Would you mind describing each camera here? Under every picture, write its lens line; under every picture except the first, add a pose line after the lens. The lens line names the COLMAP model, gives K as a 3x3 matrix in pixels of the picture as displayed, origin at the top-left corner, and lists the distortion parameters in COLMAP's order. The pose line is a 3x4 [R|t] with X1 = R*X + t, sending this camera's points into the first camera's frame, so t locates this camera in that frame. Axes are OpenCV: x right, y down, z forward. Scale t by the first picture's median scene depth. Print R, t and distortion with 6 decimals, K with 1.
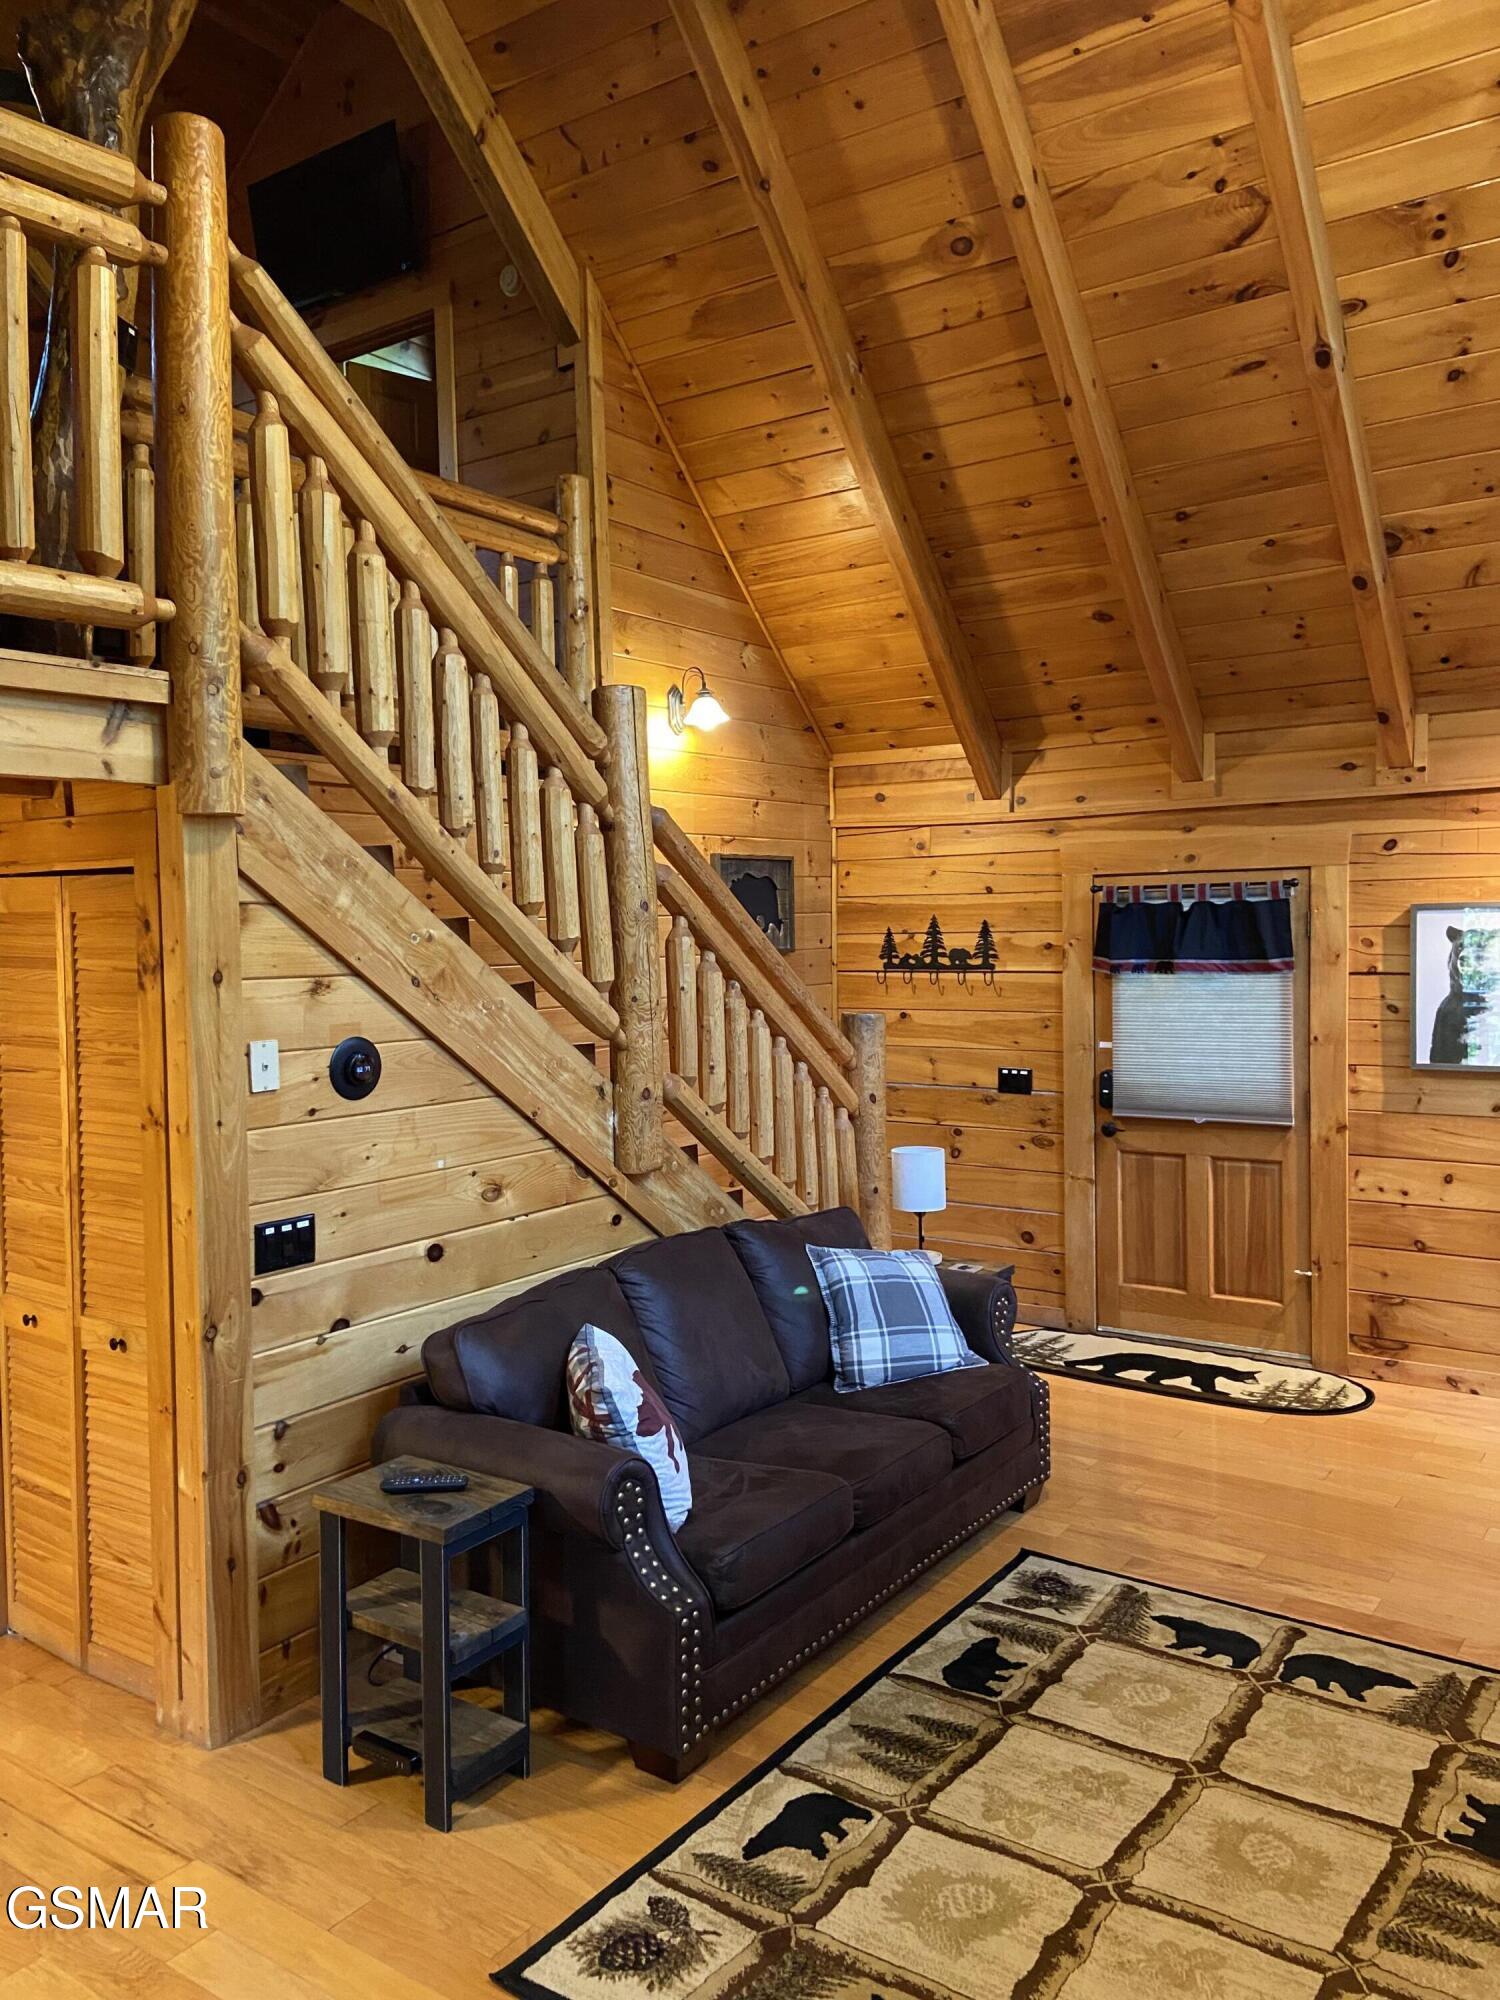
lens RADIAL K [[1510.0, 0, 749.6], [0, 1510.0, 1000.5], [0, 0, 1]] dist [0.096486, -0.113534]
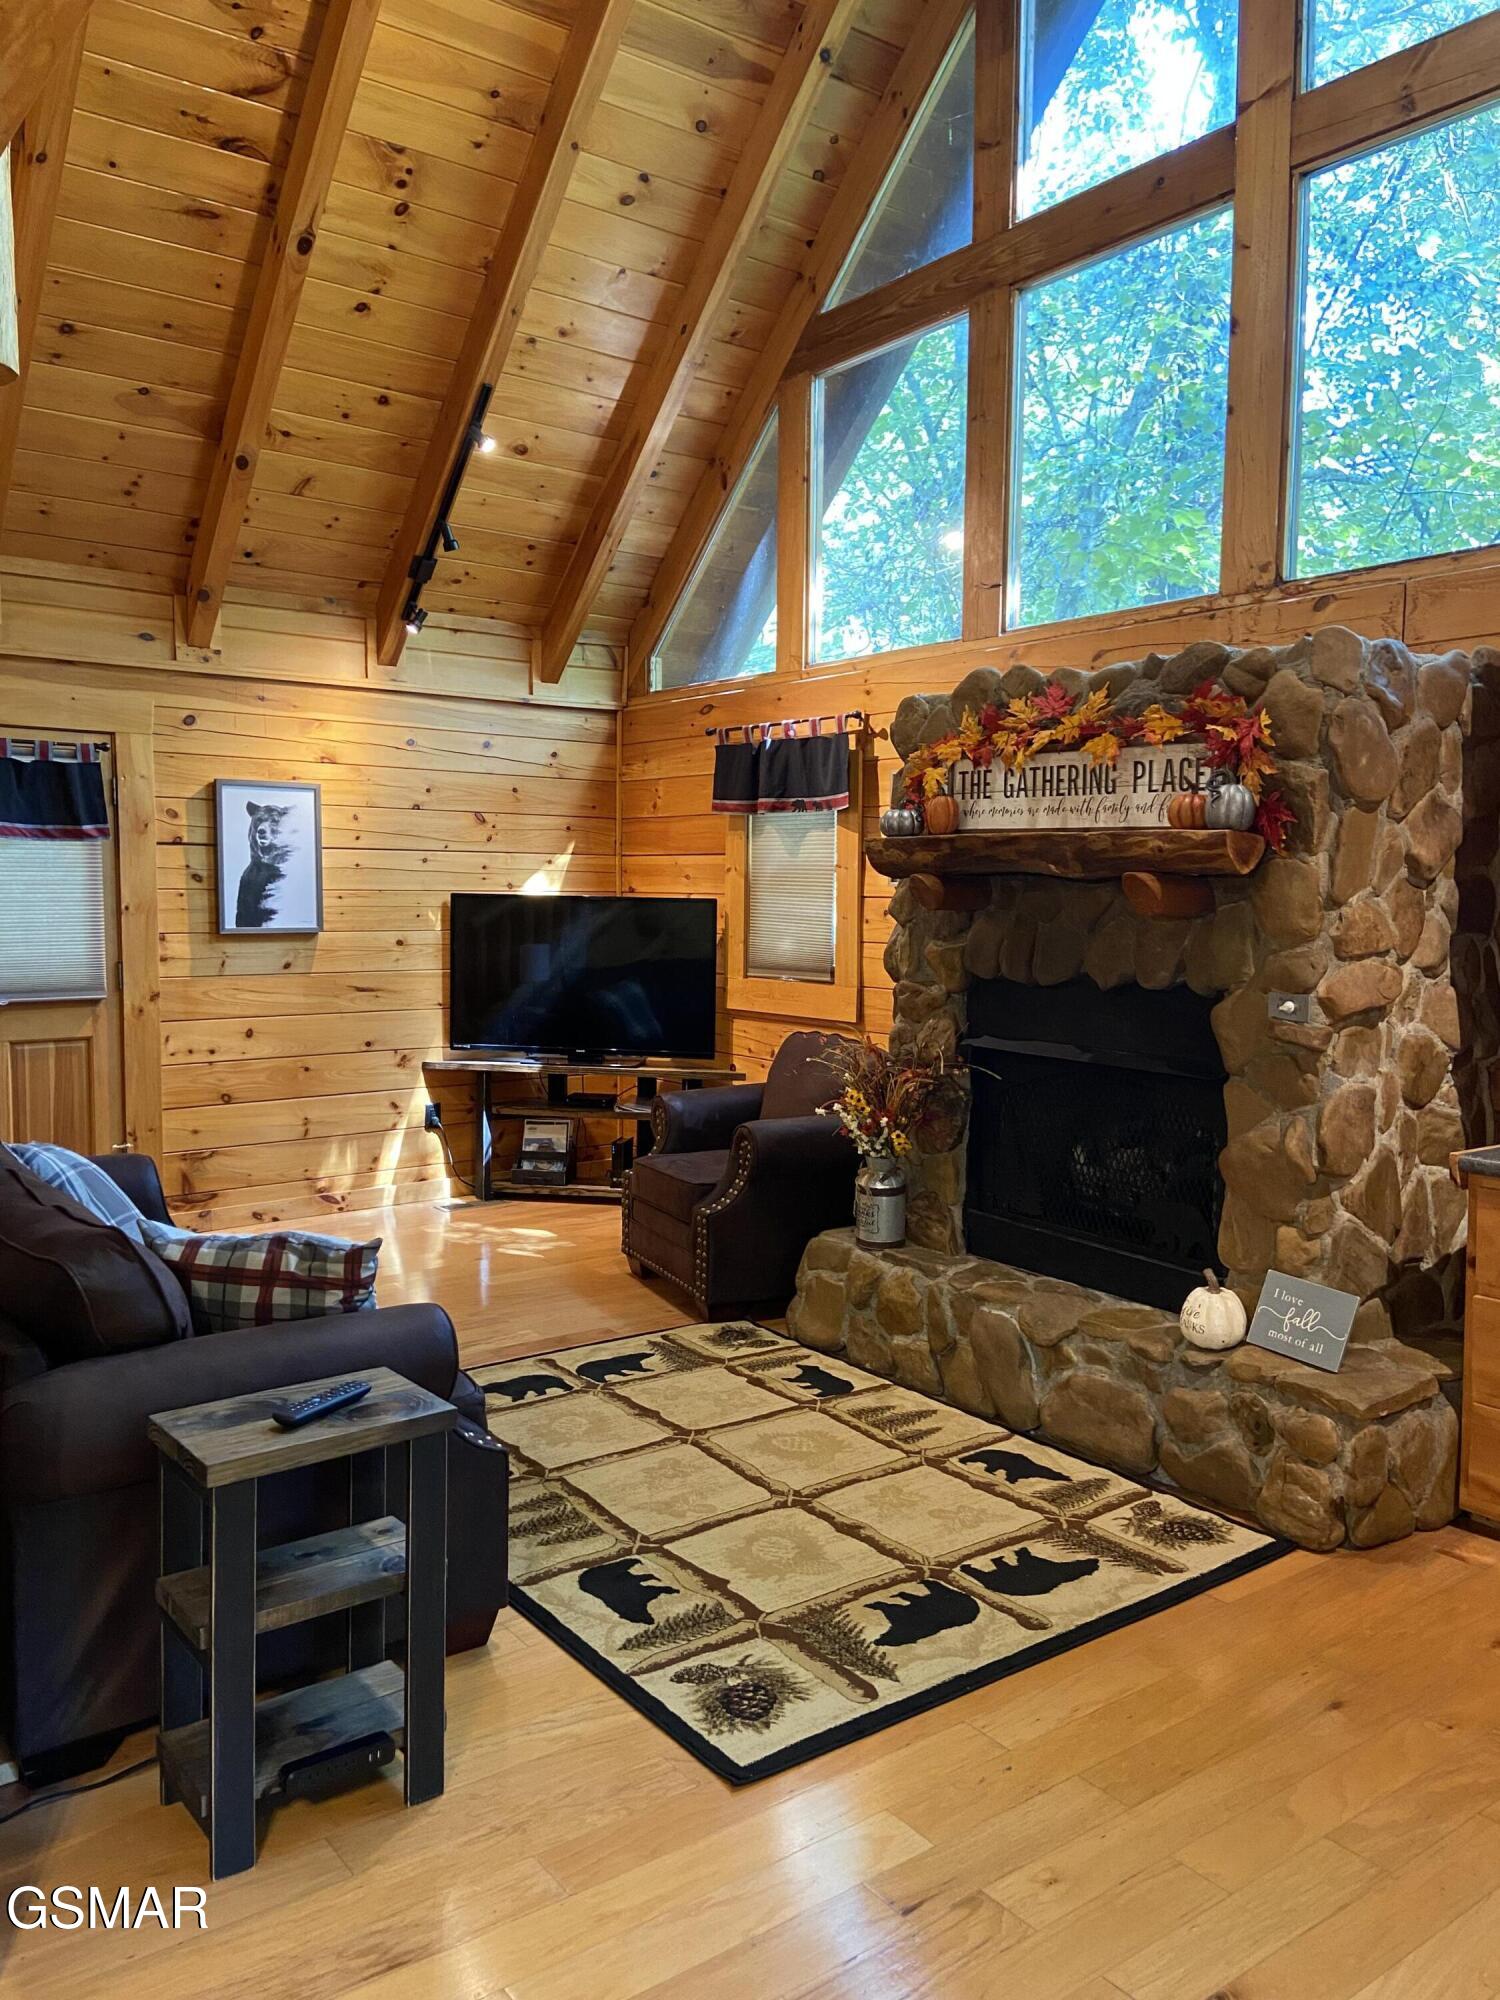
lens RADIAL K [[1510.0, 0, 750.7], [0, 1510.0, 990.6], [0, 0, 1]] dist [0.096486, -0.113534]
pose [[0.305277, -0.044636, 0.951217, -0.482974], [0.032591, 0.998805, 0.036409, 0.059174], [-0.951706, 0.019886, 0.306367, 0.330936]]
